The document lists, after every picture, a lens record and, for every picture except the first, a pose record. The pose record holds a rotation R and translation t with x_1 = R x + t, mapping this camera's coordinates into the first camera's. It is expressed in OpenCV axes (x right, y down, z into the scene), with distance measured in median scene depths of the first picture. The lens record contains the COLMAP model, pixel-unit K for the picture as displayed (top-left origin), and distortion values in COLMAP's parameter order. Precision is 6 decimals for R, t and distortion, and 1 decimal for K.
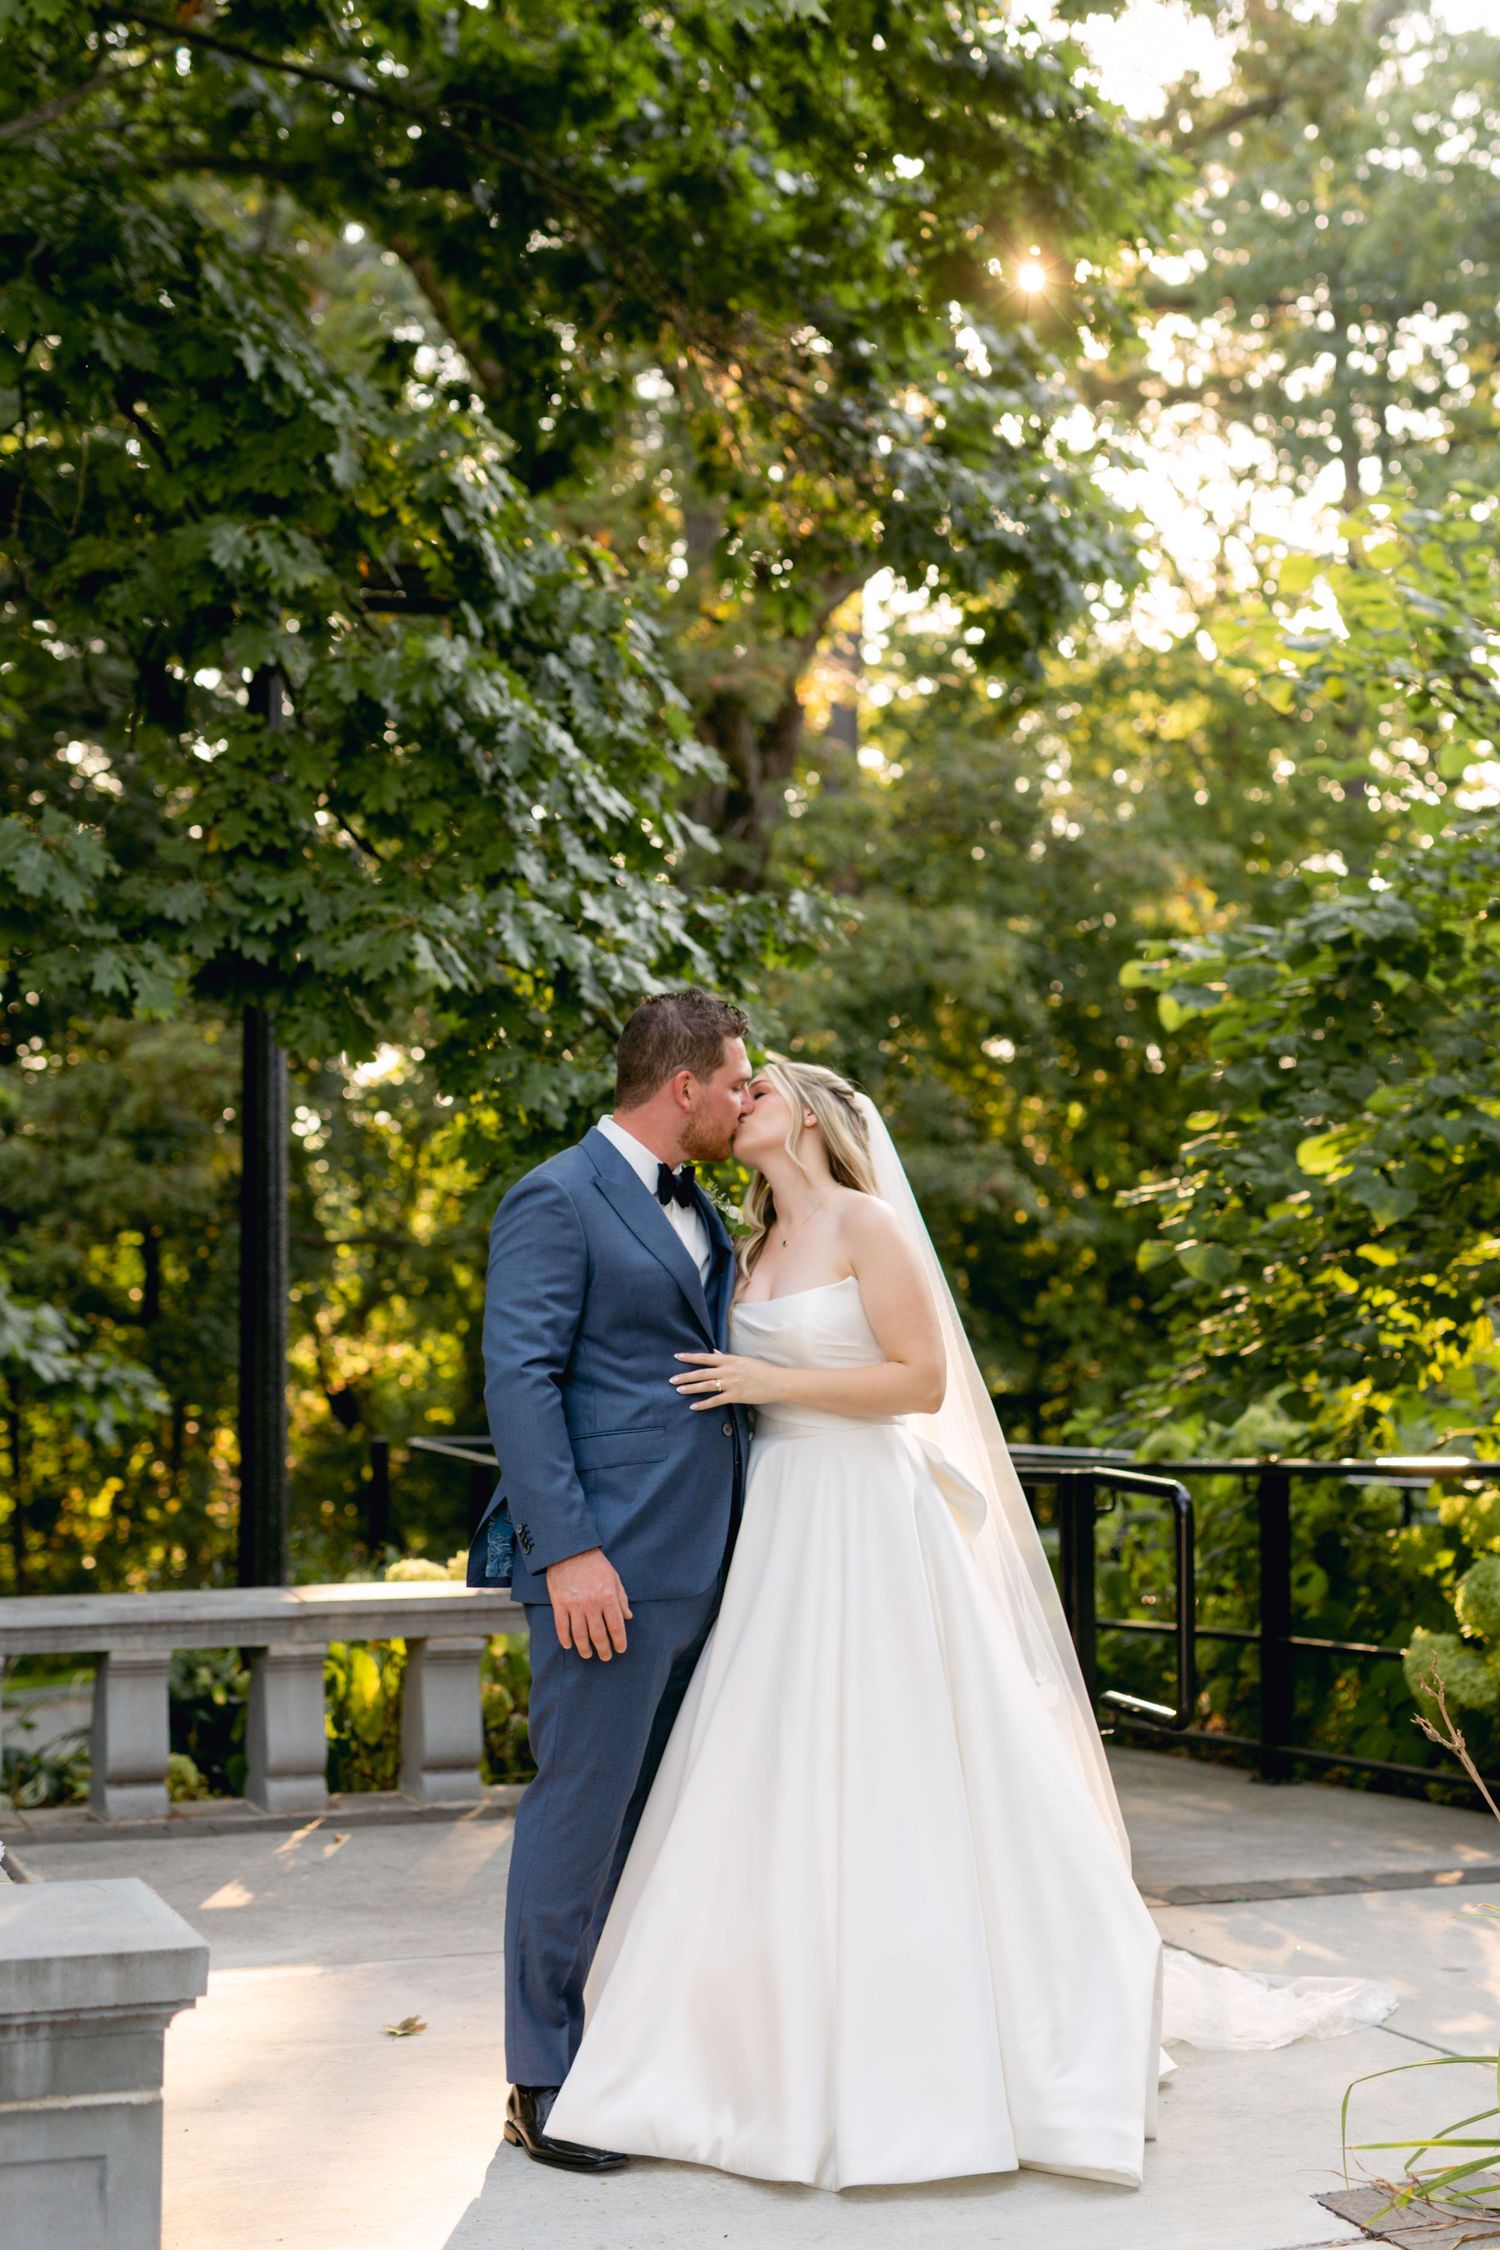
lens RADIAL K [[3349.0, 0, 750.9], [0, 3349.0, 1127.3], [0, 0, 1]] dist [0.007067, 0.037063]
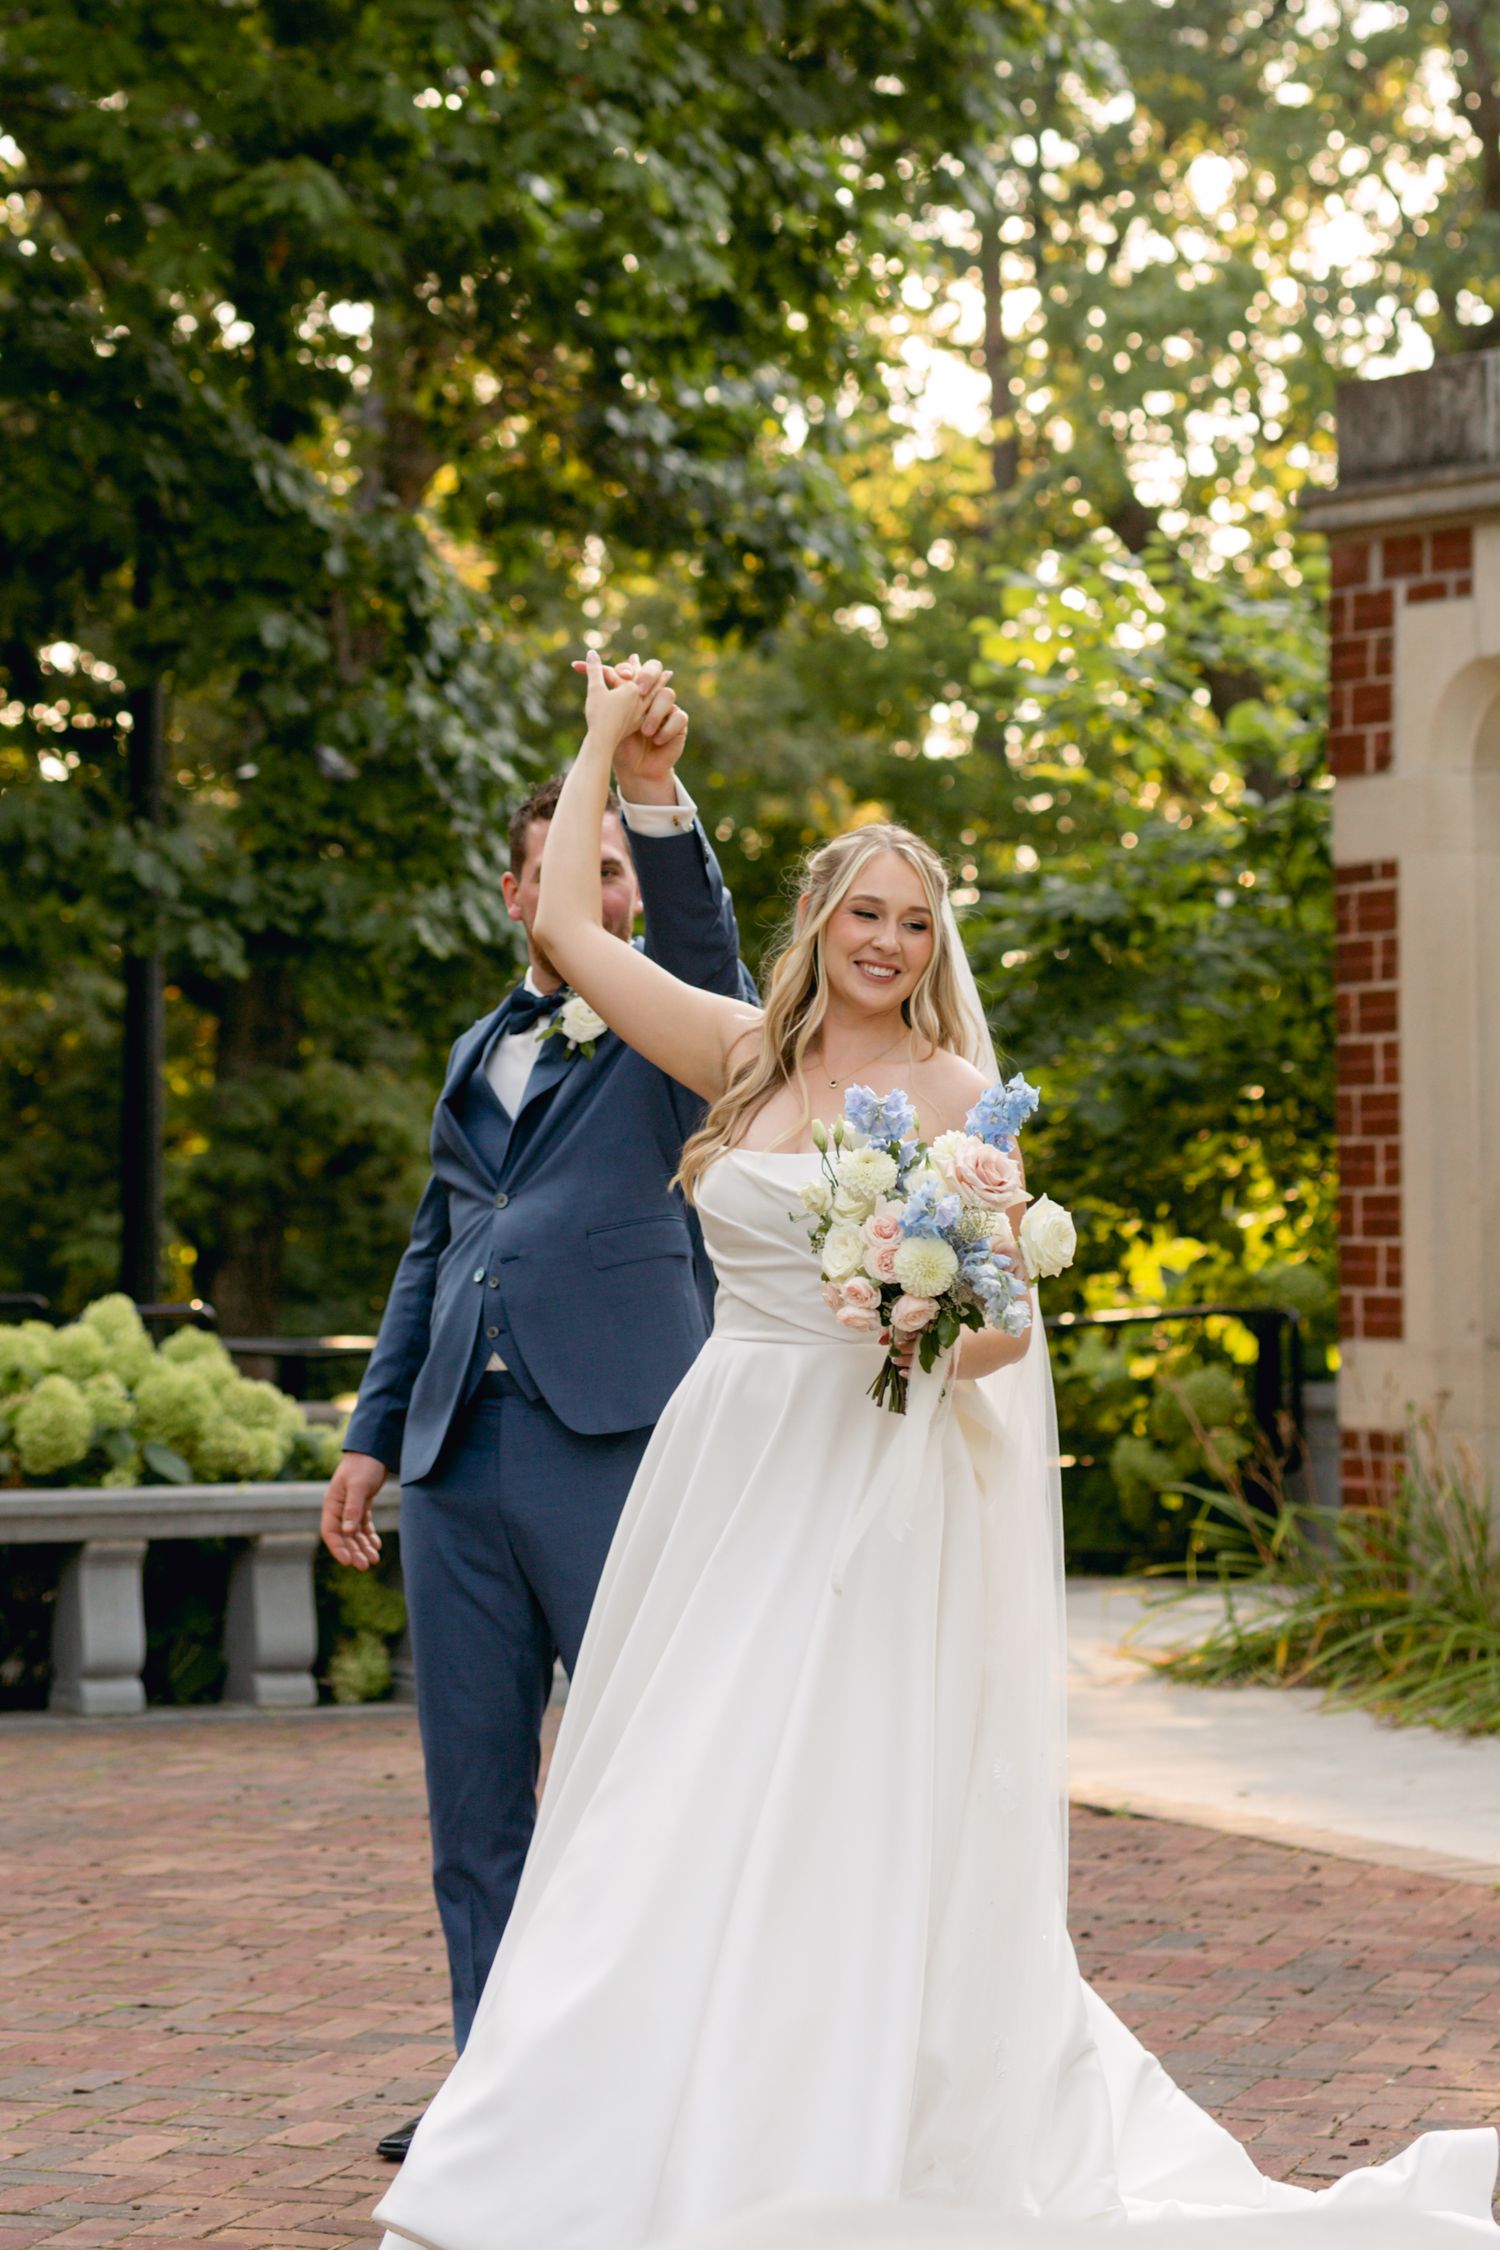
lens RADIAL K [[3349.0, 0, 750.9], [0, 3349.0, 1127.3], [0, 0, 1]] dist [0.007067, 0.037063]
pose [[0.995887, 0.004782, 0.090473, -0.072859], [-0.006274, 0.999849, 0.016216, 0.005110], [-0.090382, -0.016717, 0.995767, -0.329367]]
